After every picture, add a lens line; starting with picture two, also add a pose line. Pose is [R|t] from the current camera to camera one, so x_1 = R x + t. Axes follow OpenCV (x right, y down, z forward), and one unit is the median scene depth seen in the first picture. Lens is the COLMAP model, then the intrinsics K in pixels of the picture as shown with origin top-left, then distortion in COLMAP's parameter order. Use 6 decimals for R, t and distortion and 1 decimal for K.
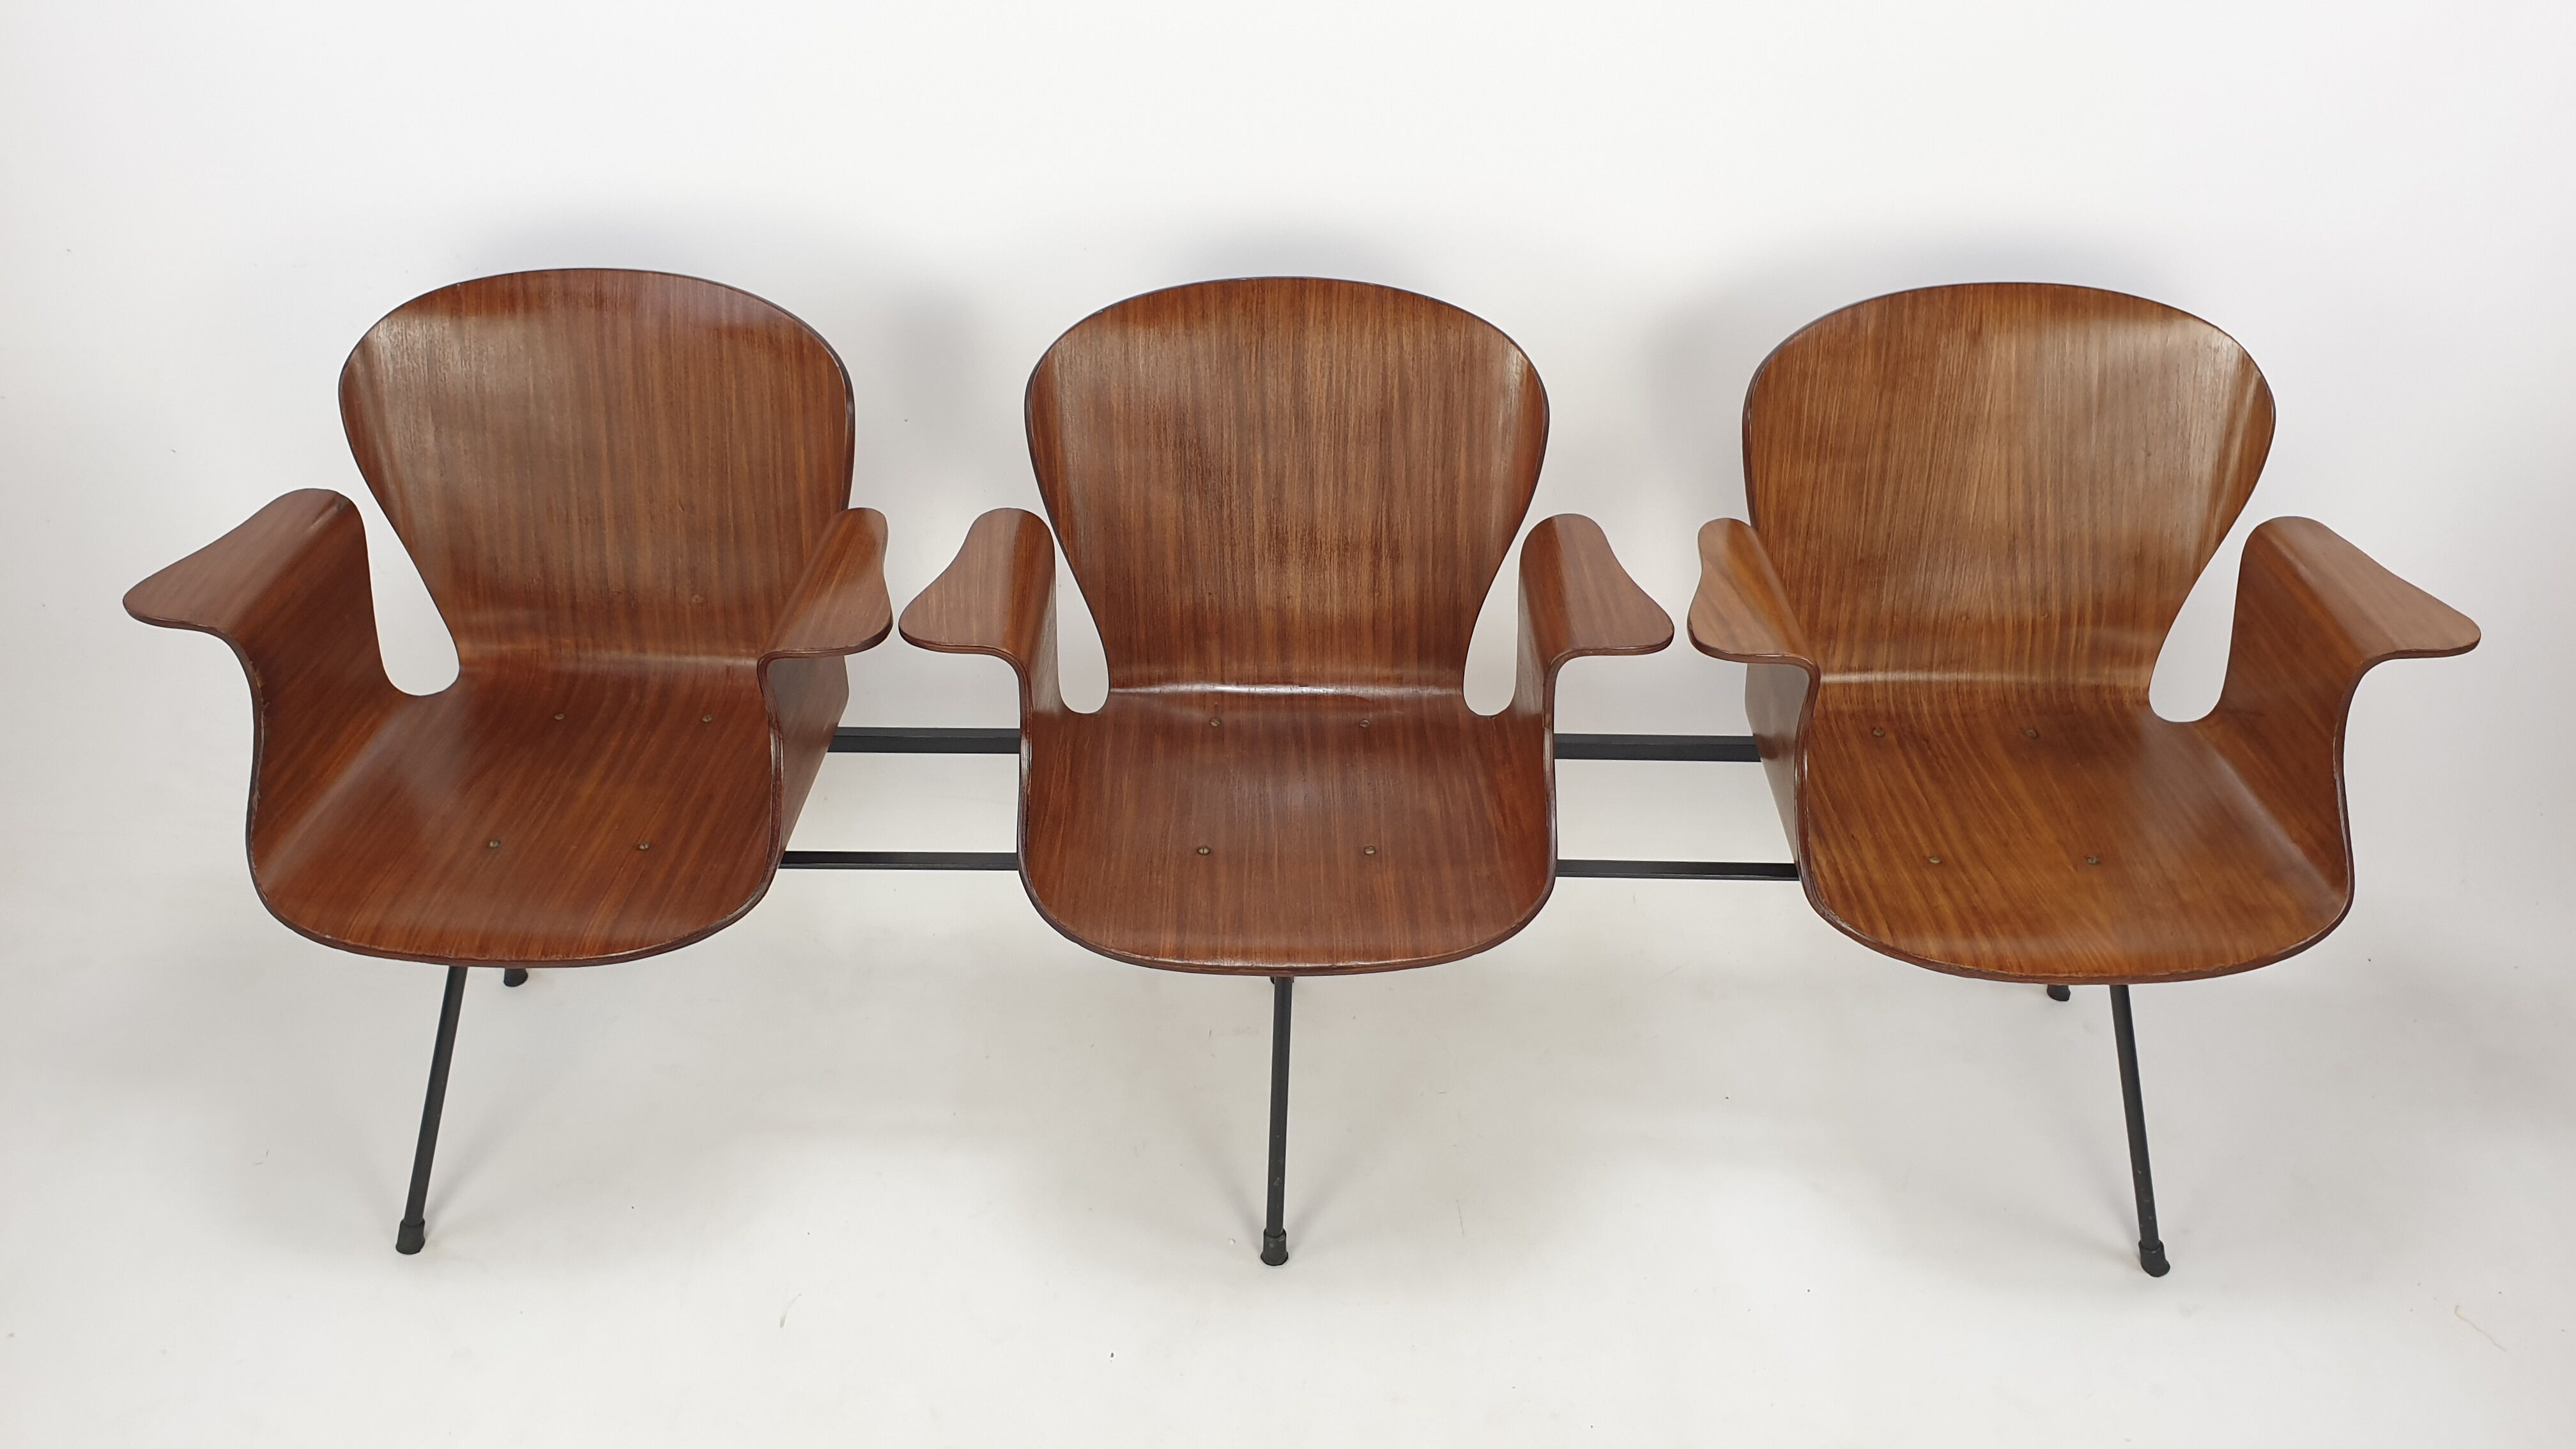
lens RADIAL K [[1991.8, 0, 1286.7], [0, 1991.8, 699.0], [0, 0, 1]] dist [0.013188, -0.047482]
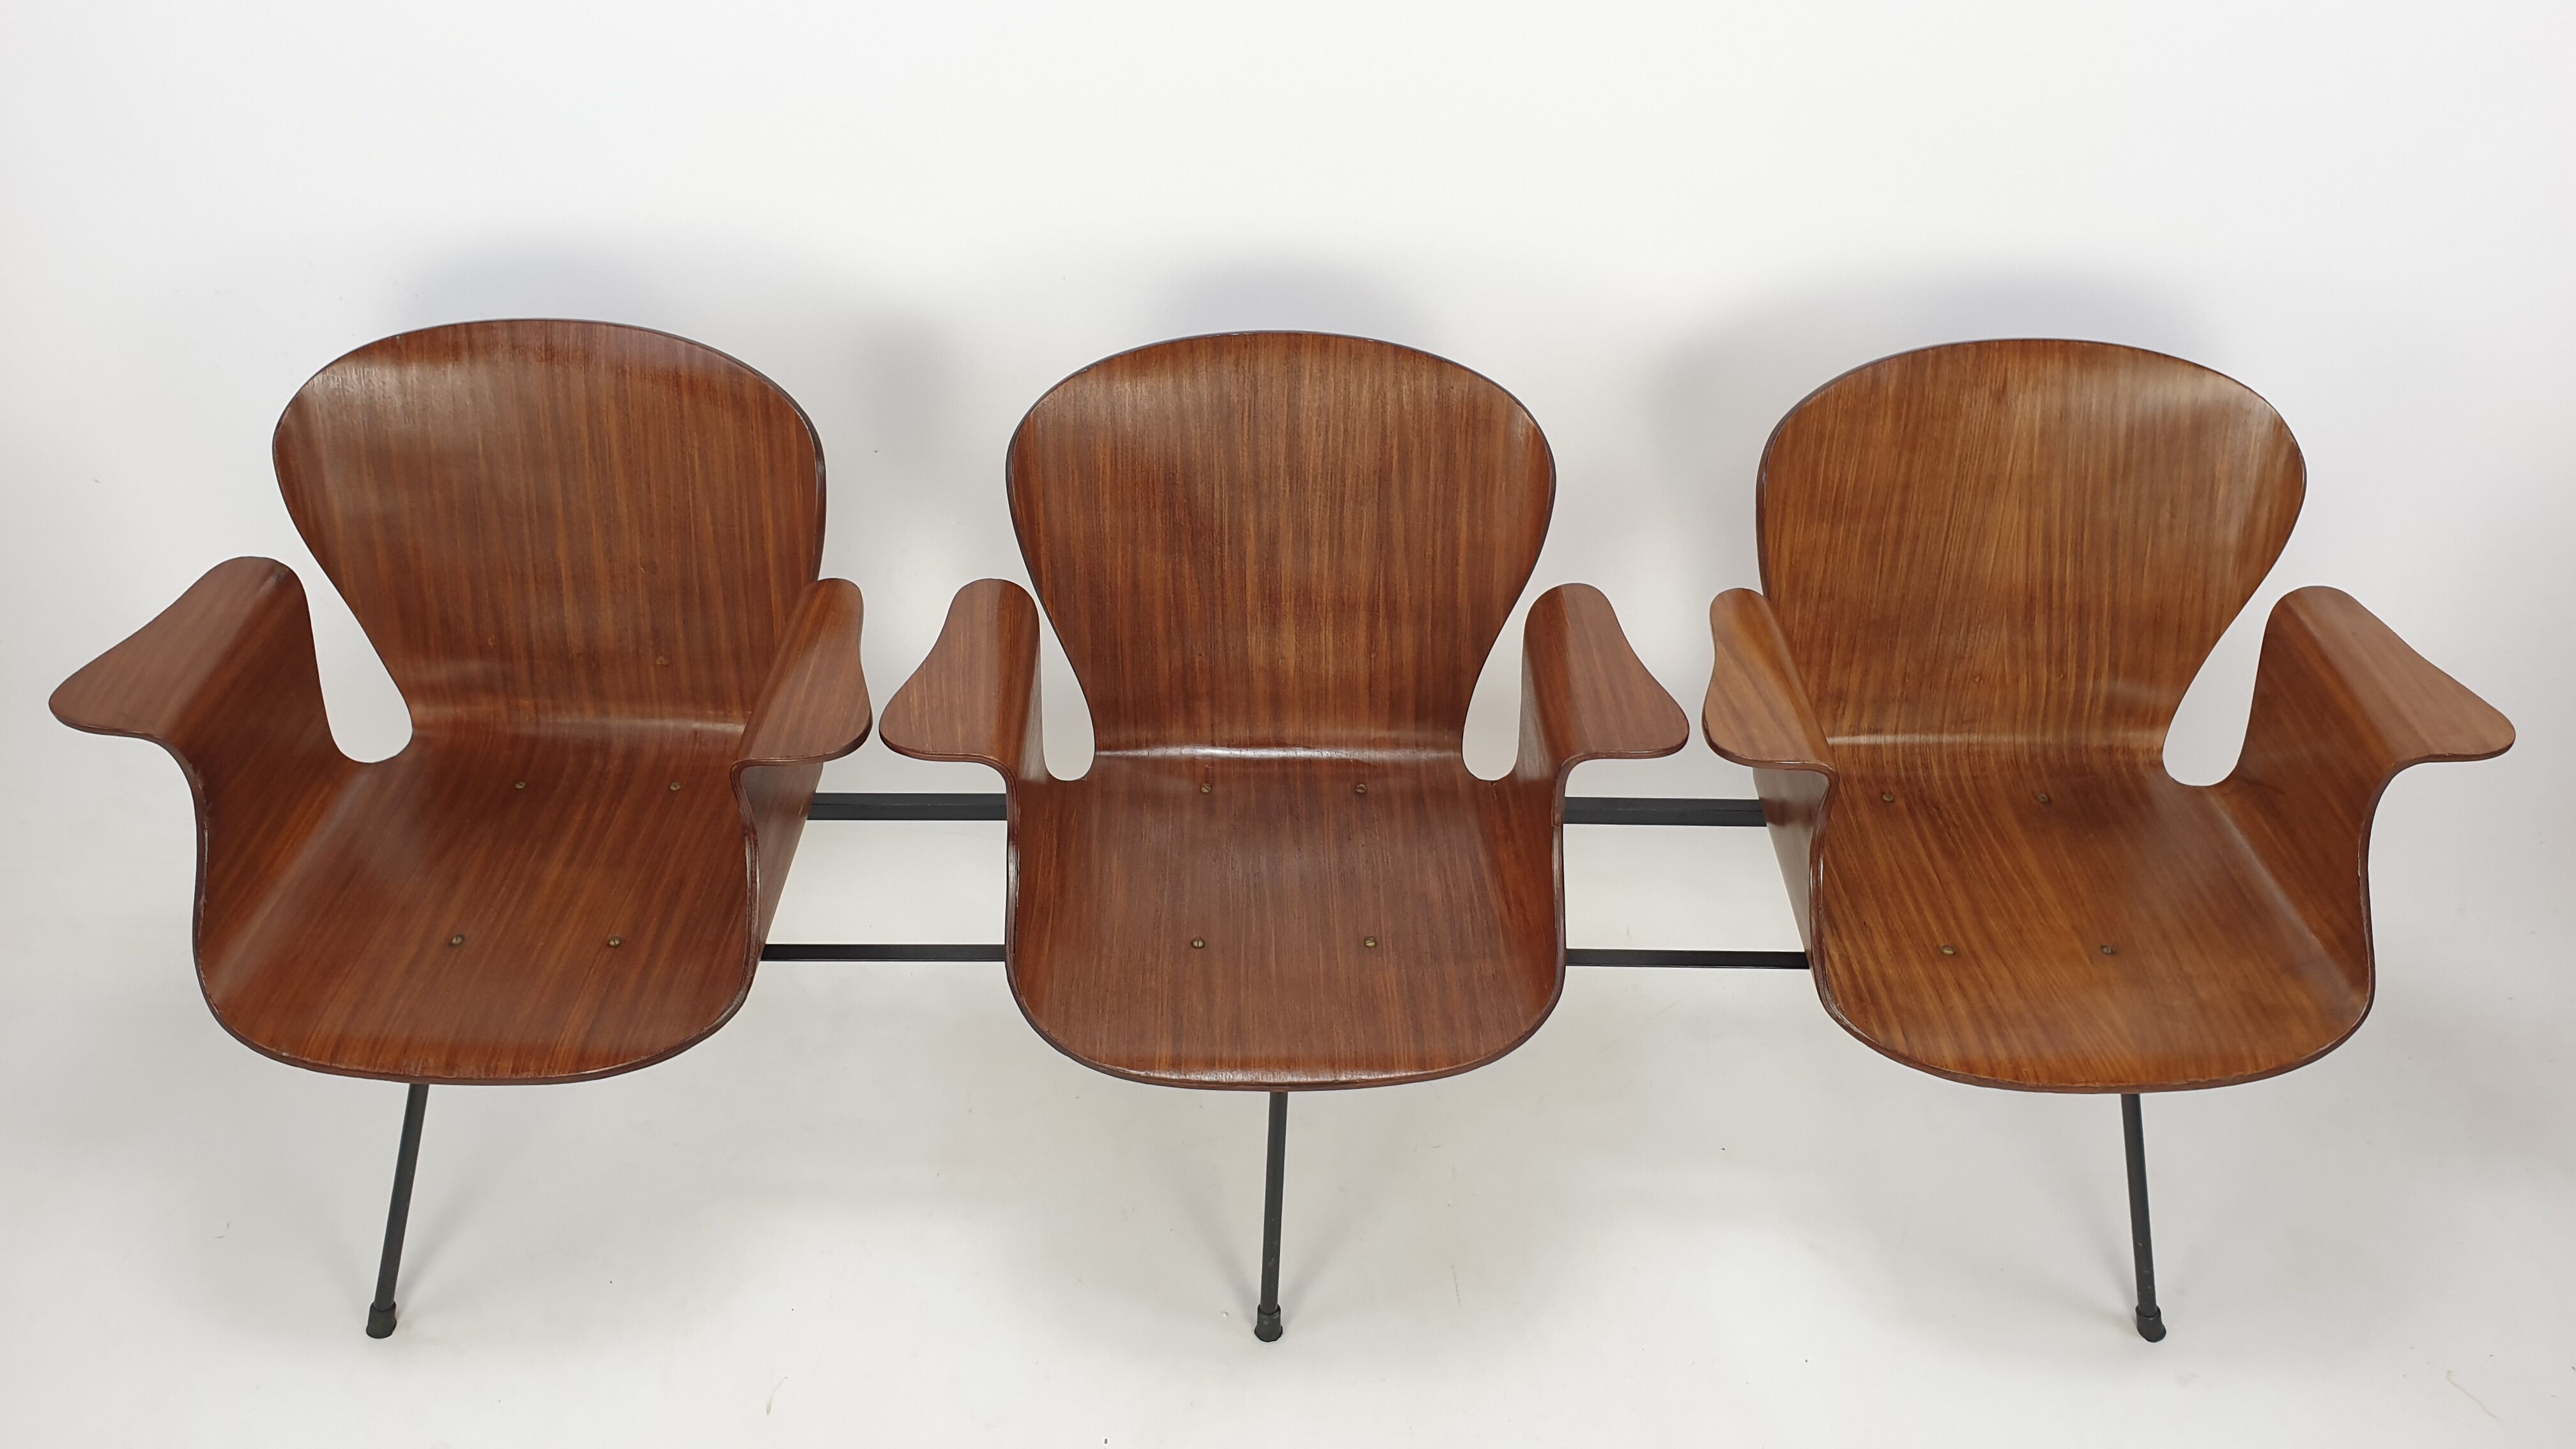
lens RADIAL K [[1991.8, 0, 1290.9], [0, 1991.8, 693.3], [0, 0, 1]] dist [0.013188, -0.047482]
pose [[0.999689, -0.002356, 0.024845, -0.019218], [0.000493, 0.997202, 0.074750, -0.110010], [-0.024951, -0.074714, 0.996893, 0.041717]]
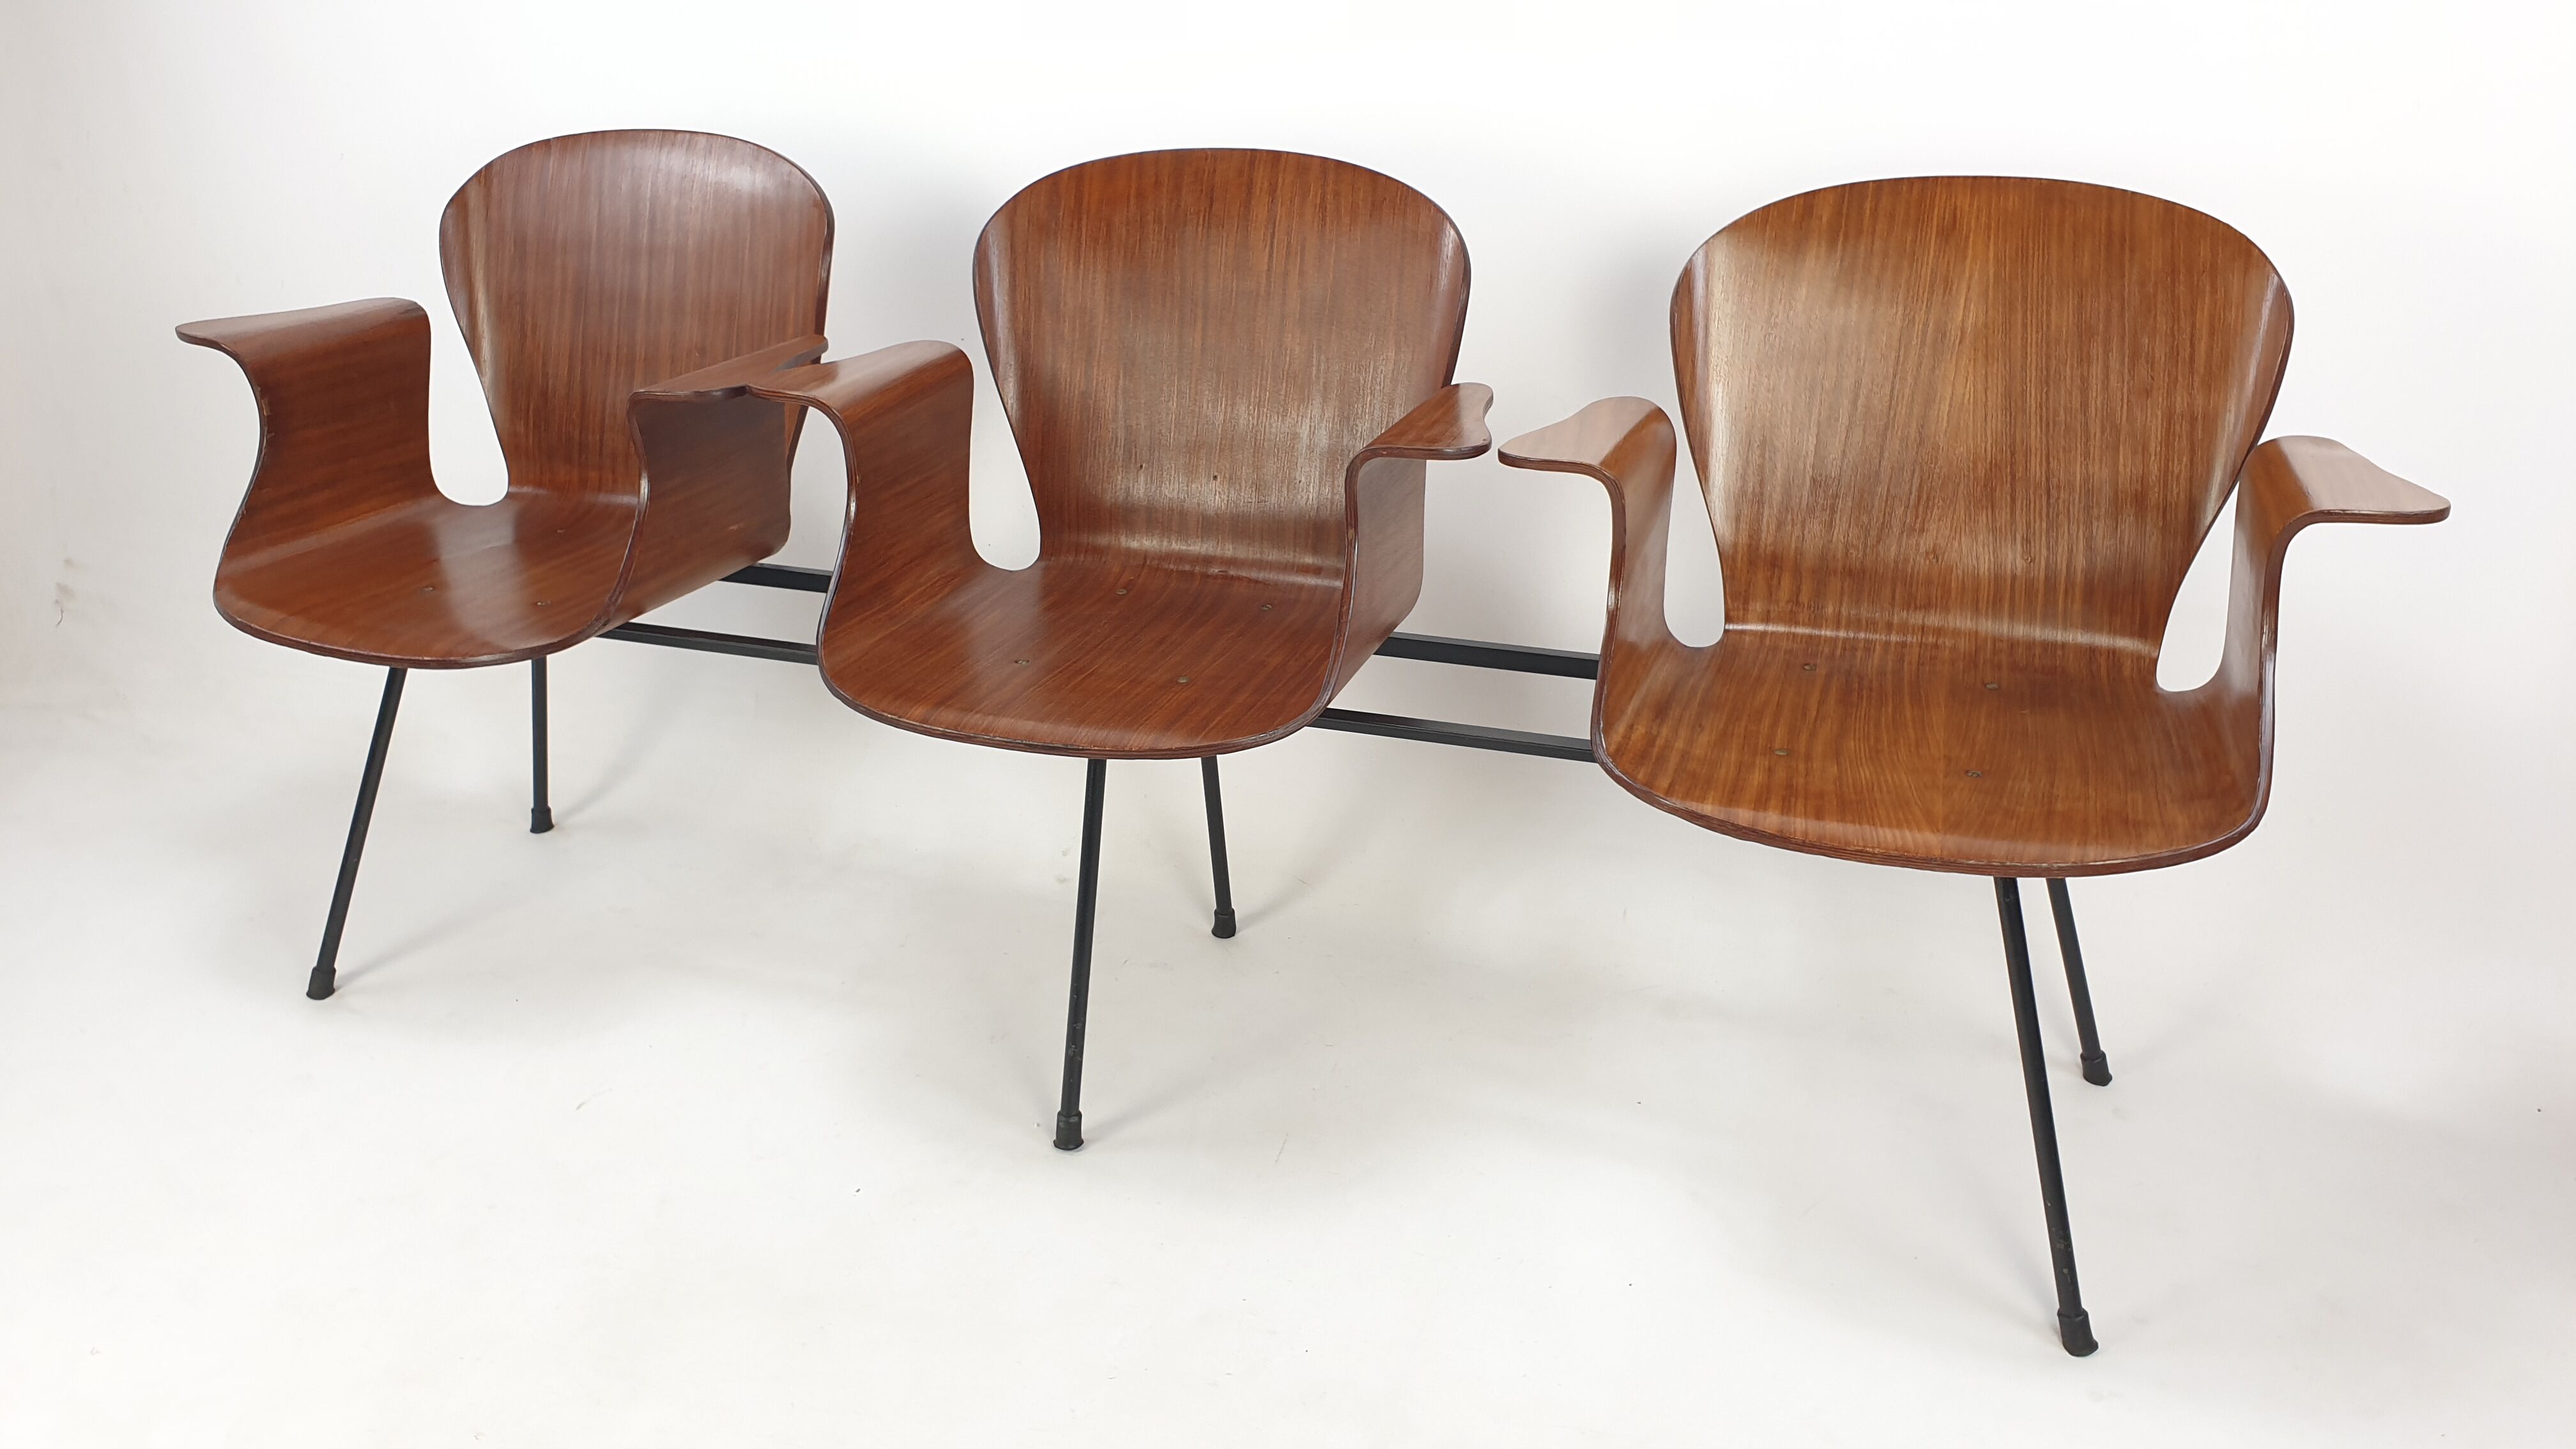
lens RADIAL K [[1991.8, 0, 1315.4], [0, 1991.8, 700.6], [0, 0, 1]] dist [0.013188, -0.047482]
pose [[0.951568, 0.106557, -0.288382, 0.353978], [-0.161417, 0.971487, -0.173661, 0.226225], [0.261655, 0.211800, 0.941636, 0.117416]]
